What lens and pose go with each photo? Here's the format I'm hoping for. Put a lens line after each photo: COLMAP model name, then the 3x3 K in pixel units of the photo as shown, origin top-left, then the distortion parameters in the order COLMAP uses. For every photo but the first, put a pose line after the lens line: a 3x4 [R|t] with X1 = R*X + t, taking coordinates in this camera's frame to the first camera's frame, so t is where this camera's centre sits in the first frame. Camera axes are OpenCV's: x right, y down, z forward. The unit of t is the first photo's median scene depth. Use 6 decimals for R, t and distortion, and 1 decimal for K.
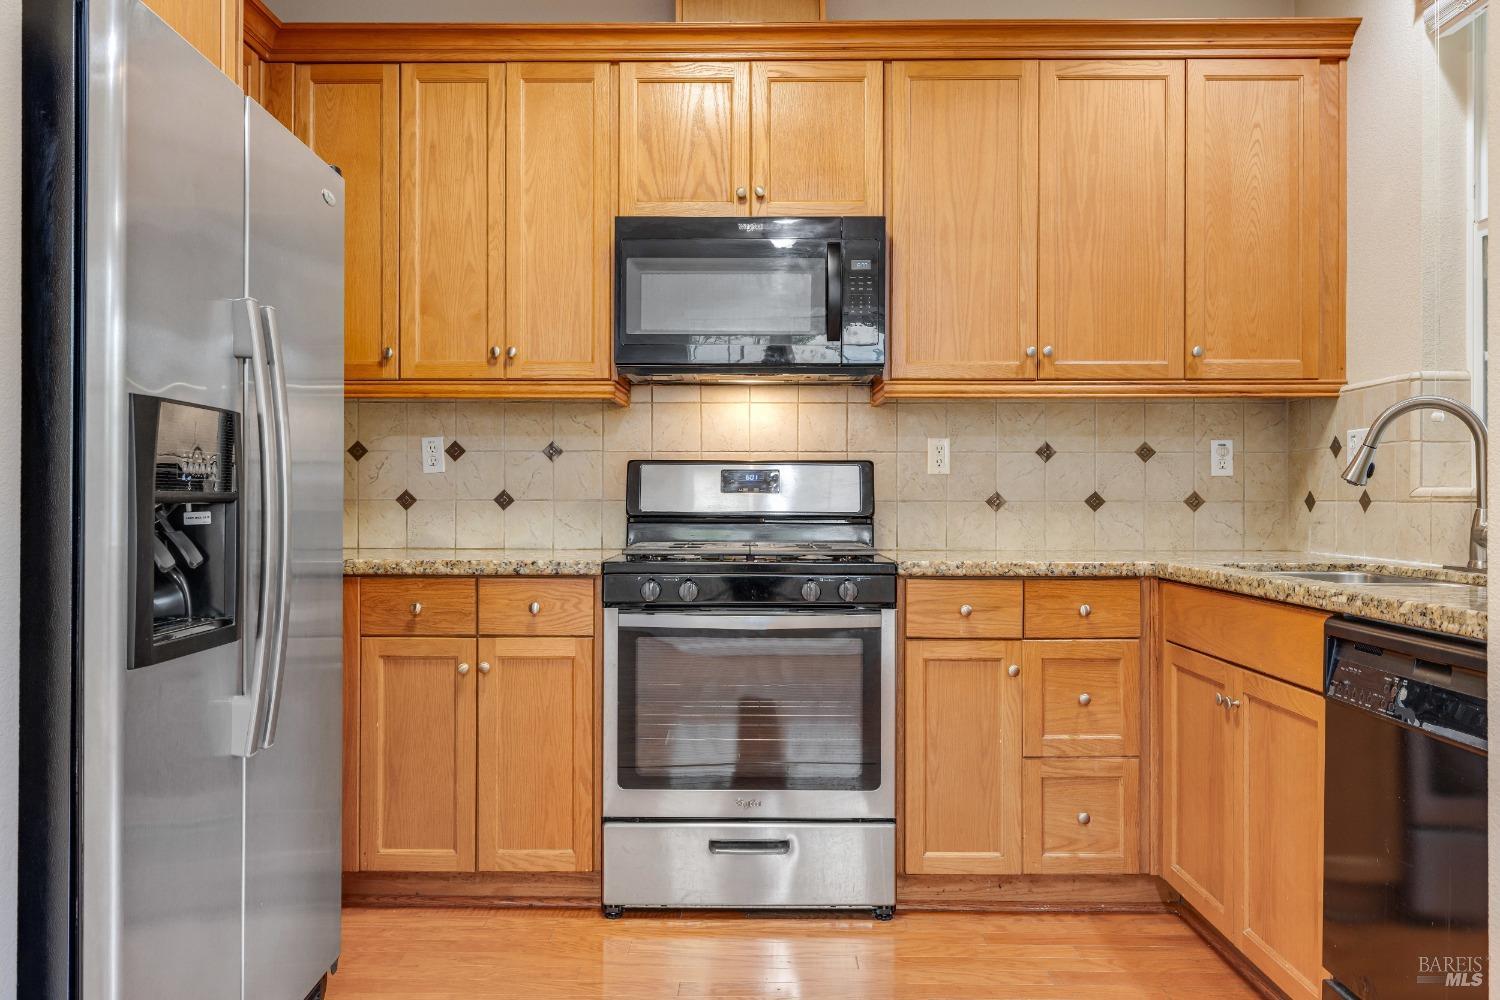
lens RADIAL K [[1141.4, 0, 750.0], [0, 1141.4, 500.0], [0, 0, 1]] dist [-0.002376, -0.001968]
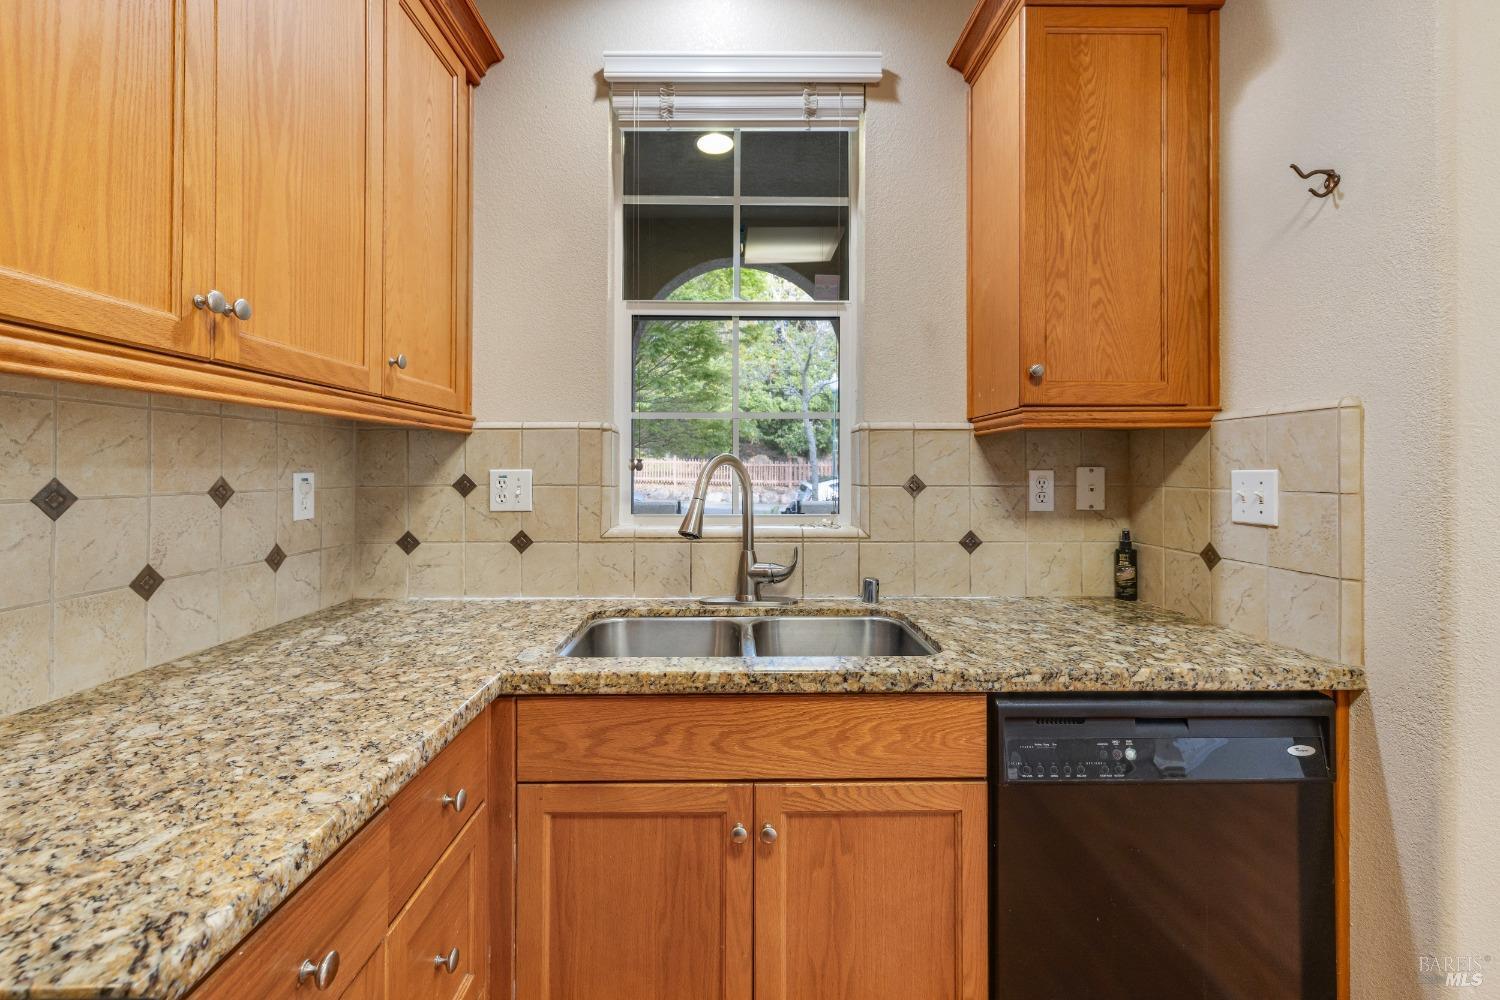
lens RADIAL K [[632.0, 0, 749.1], [0, 632.0, 466.1], [0, 0, 1]] dist [0.004059, 0.000204]
pose [[-0.021948, 0.005938, 0.999741, -0.020379], [0.000597, 0.999982, -0.005927, -0.060041], [-0.999759, 0.000467, -0.021951, 0.783649]]
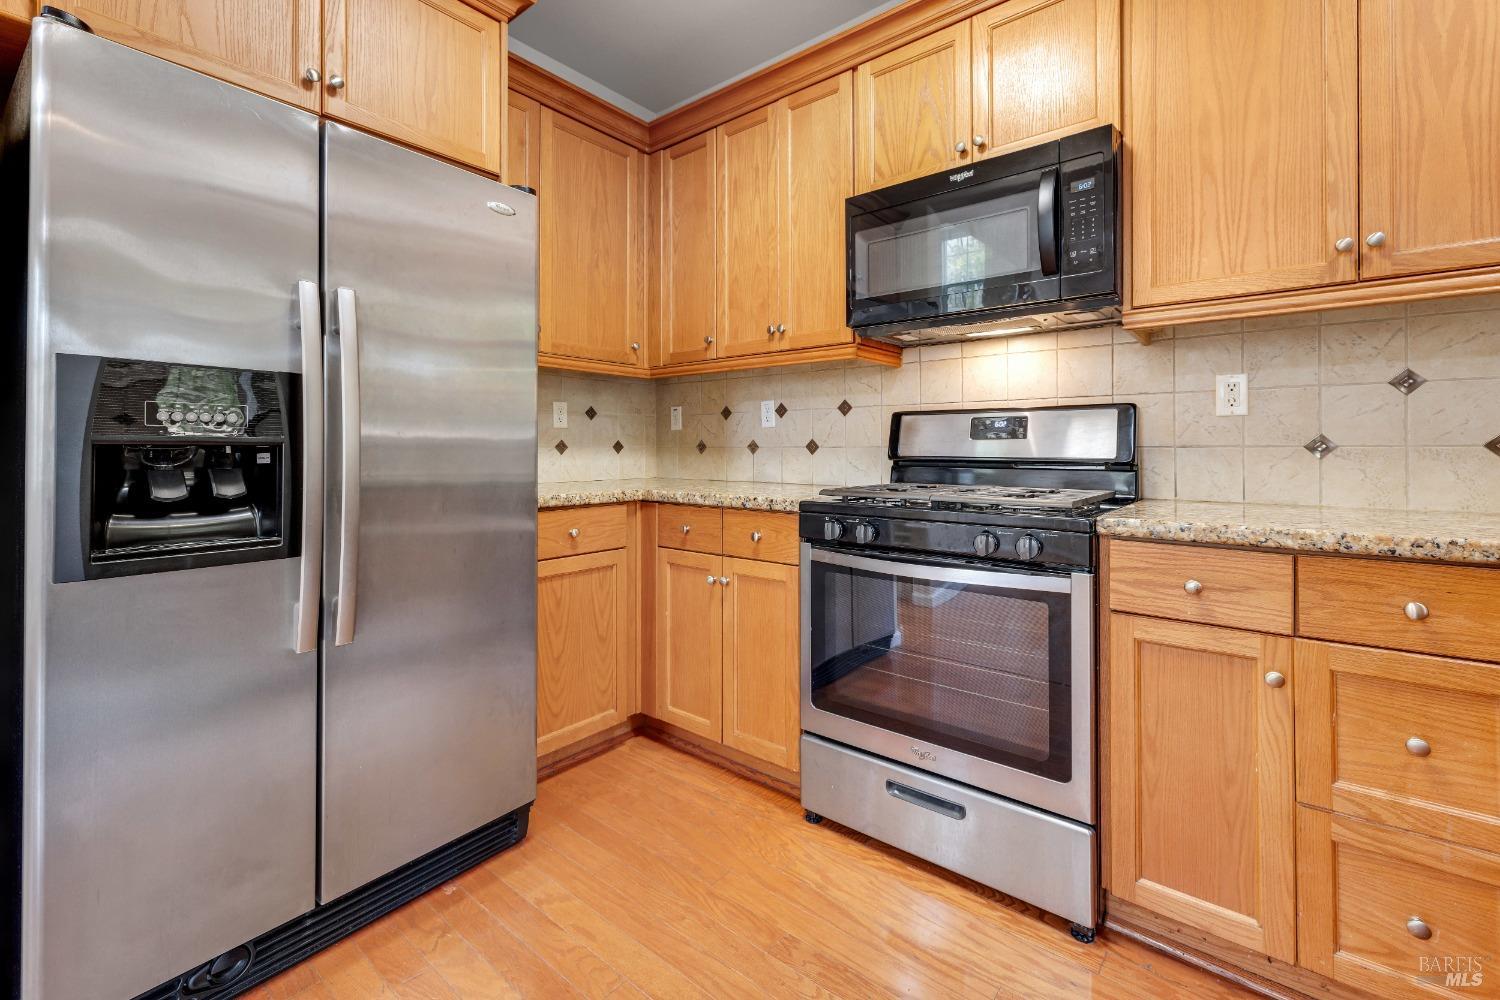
lens RADIAL K [[643.3, 0, 751.0], [0, 643.3, 445.9], [0, 0, 1]] dist [0.000113, 0.000120]
pose [[0.776542, -0.004992, -0.630046, 0.209343], [0.001176, 0.999978, -0.006473, 0.003719], [0.630064, 0.004285, 0.776531, 0.429686]]
